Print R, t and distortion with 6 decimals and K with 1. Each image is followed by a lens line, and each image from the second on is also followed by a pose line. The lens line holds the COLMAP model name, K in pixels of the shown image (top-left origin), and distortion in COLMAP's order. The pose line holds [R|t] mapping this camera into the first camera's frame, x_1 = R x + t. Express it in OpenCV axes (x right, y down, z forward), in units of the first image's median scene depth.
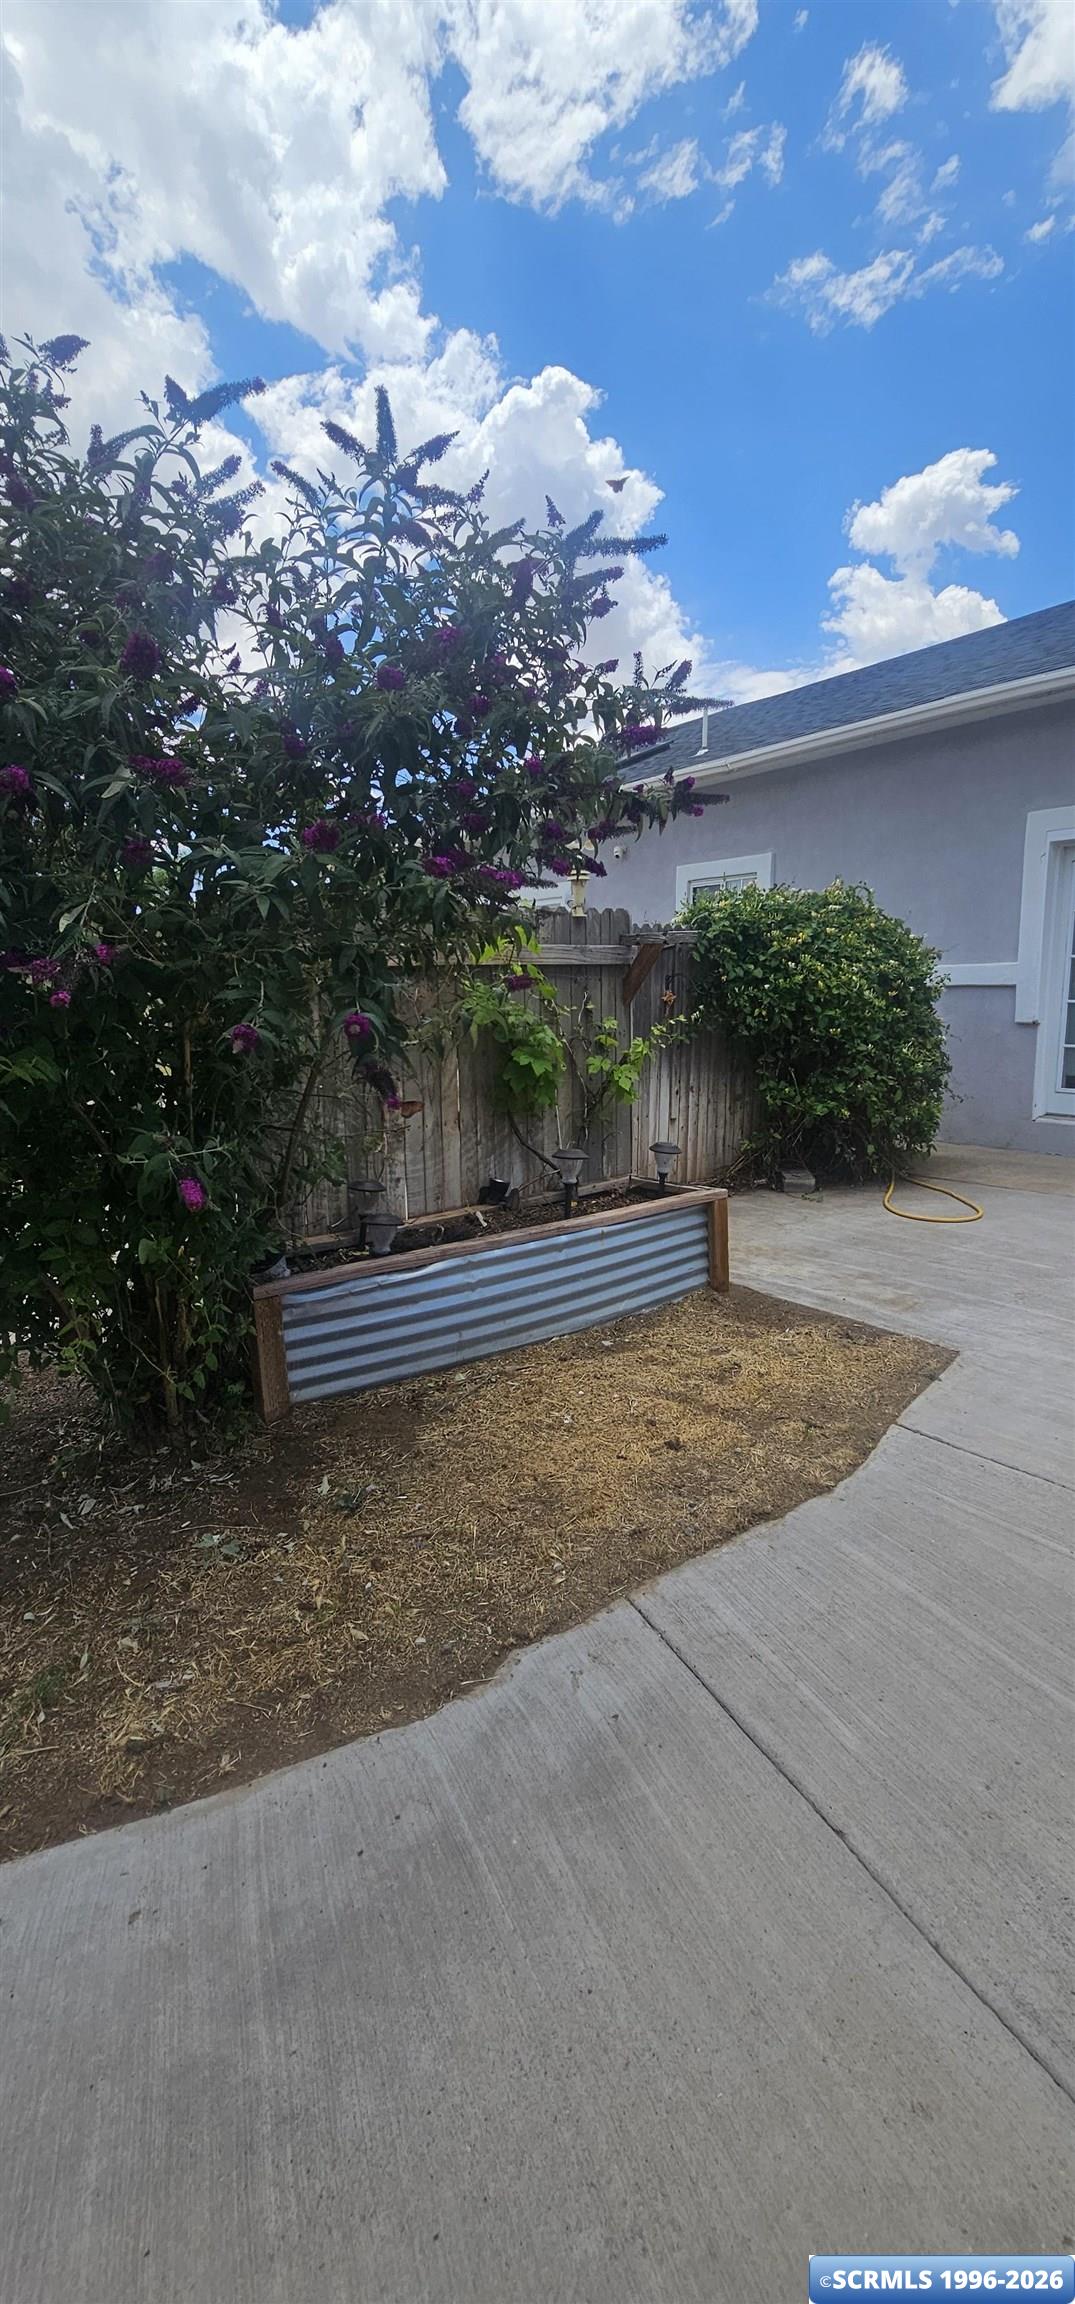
lens RADIAL K [[939.3, 0, 515.1], [0, 939.3, 1144.2], [0, 0, 1]] dist [-0.003218, 0.001131]
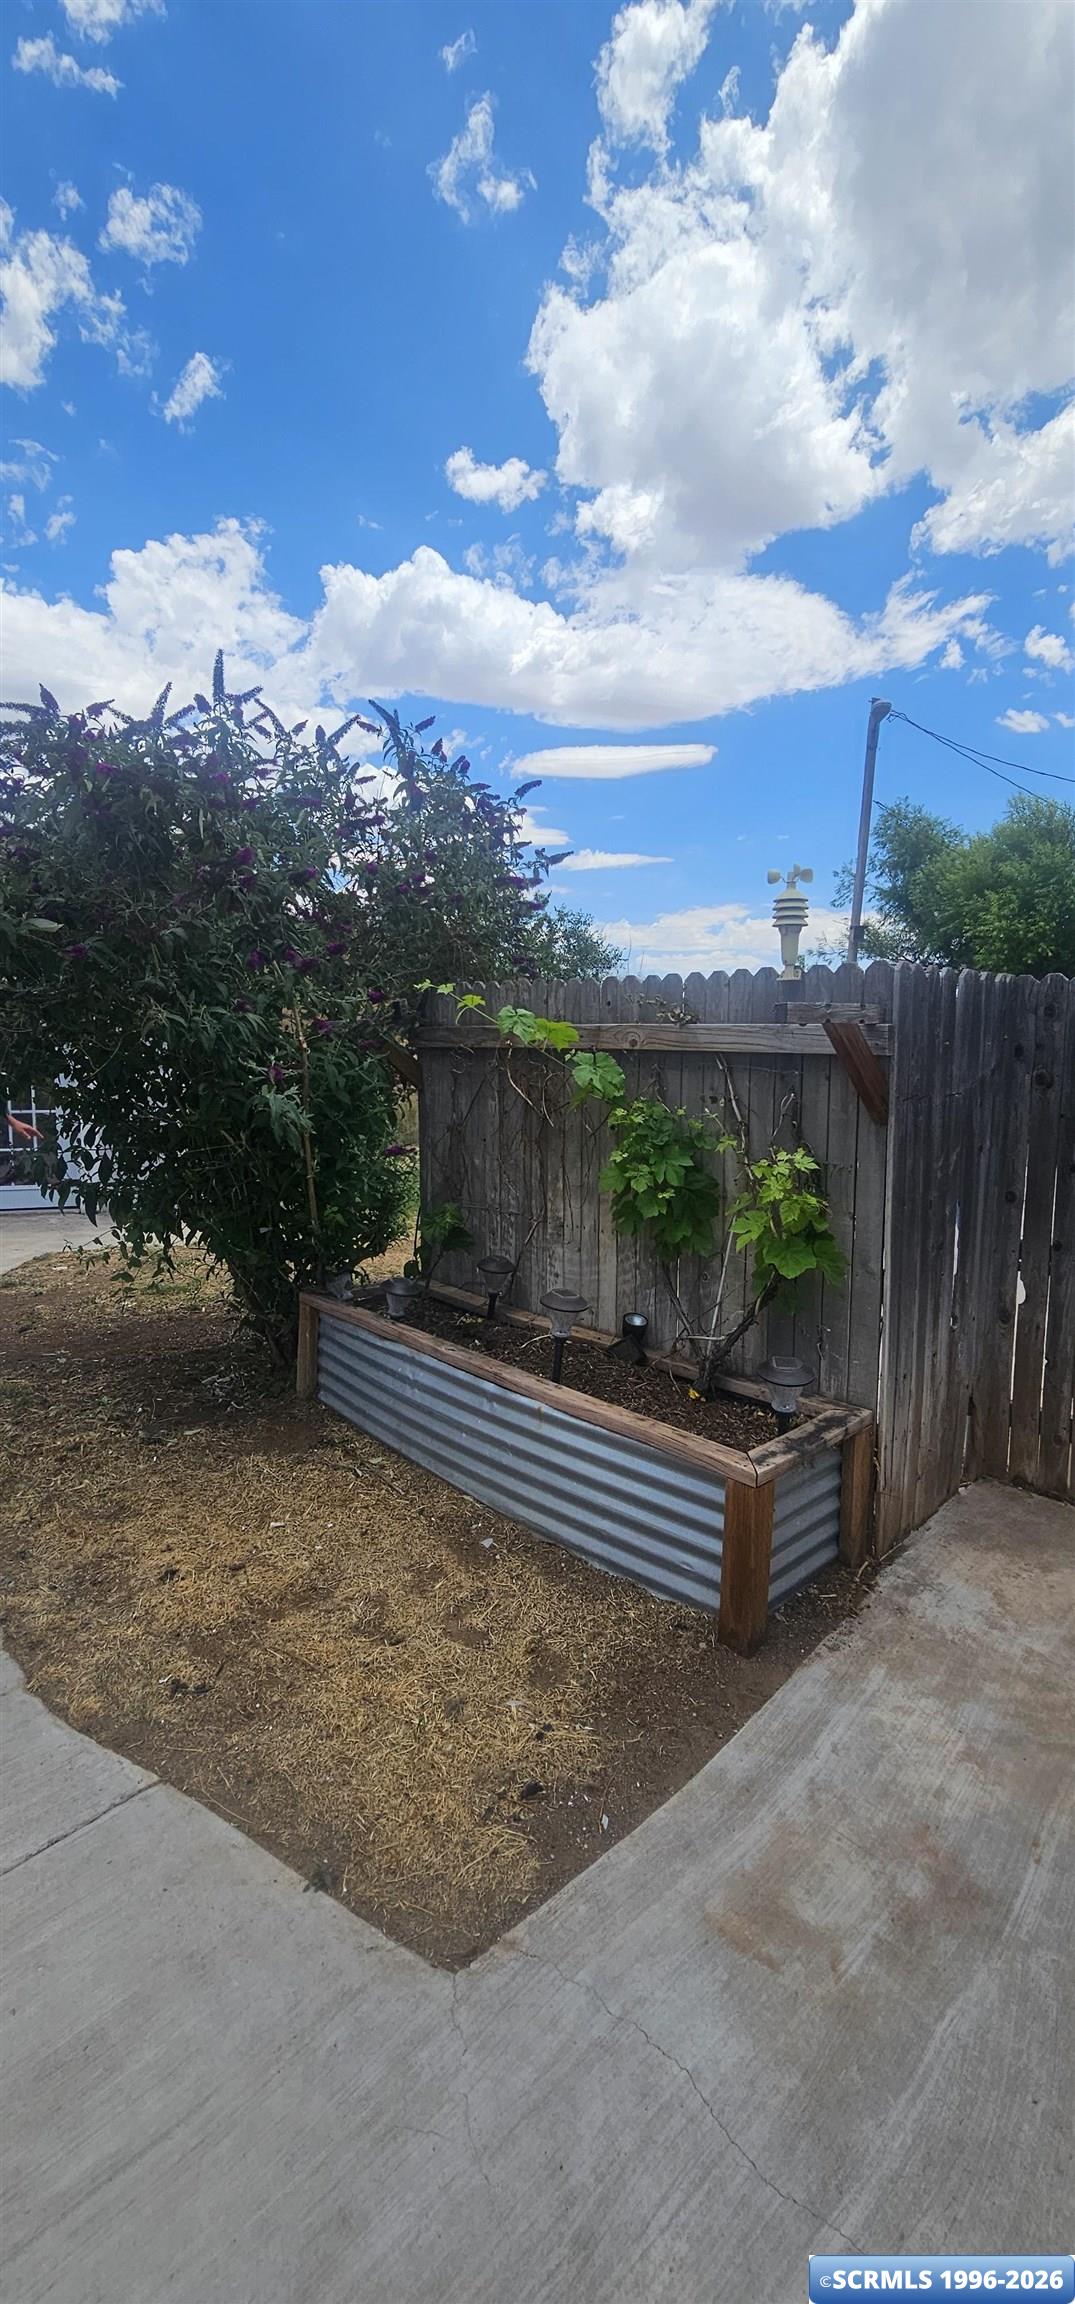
lens RADIAL K [[992.9, 0, 619.0], [0, 992.9, 1149.3], [0, 0, 1]] dist [-0.000959, -0.000251]
pose [[0.134065, 0.137732, -0.981354, 0.818652], [-0.175579, 0.977928, 0.113265, -0.202804], [0.975294, 0.157121, 0.155289, 0.874410]]
